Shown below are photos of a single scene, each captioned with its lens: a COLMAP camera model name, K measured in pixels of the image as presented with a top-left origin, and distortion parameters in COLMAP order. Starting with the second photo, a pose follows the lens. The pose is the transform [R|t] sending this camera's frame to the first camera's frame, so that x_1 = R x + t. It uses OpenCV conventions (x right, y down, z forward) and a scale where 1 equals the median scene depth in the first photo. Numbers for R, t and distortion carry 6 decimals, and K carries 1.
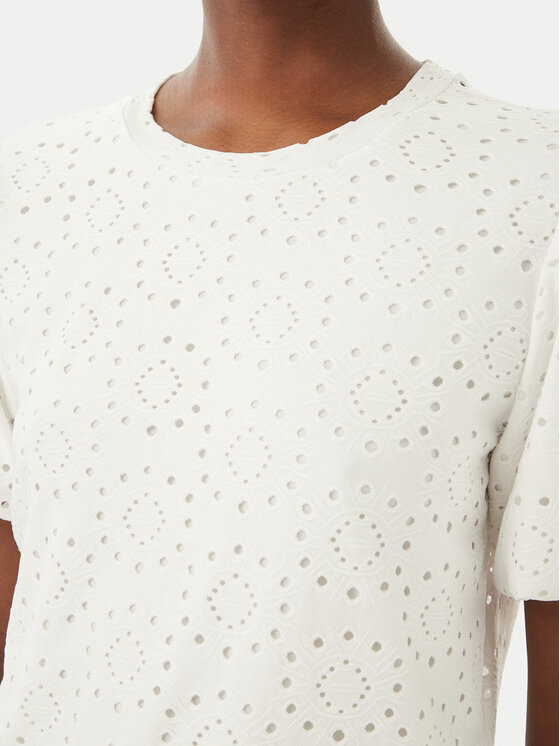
lens RADIAL K [[1294.4, 0, 311.0], [0, 1294.4, 380.7], [0, 0, 1]] dist [0.384974, 0.000000]
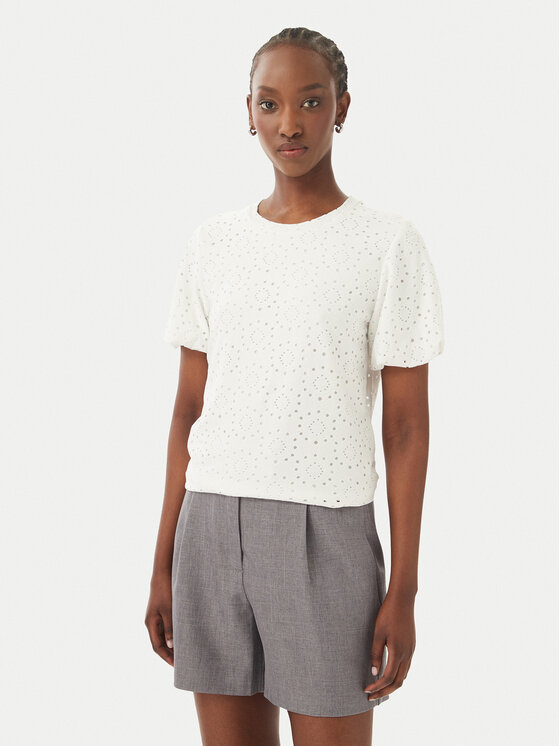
lens RADIAL K [[1158.4, 0, 282.3], [0, 1158.4, 374.0], [0, 0, 1]] dist [-0.067771, 0.000000]
pose [[0.999897, 0.009741, -0.010515, -0.038842], [-0.010420, 0.997724, -0.066624, 0.378337], [0.009842, 0.066726, 0.997723, -1.777299]]
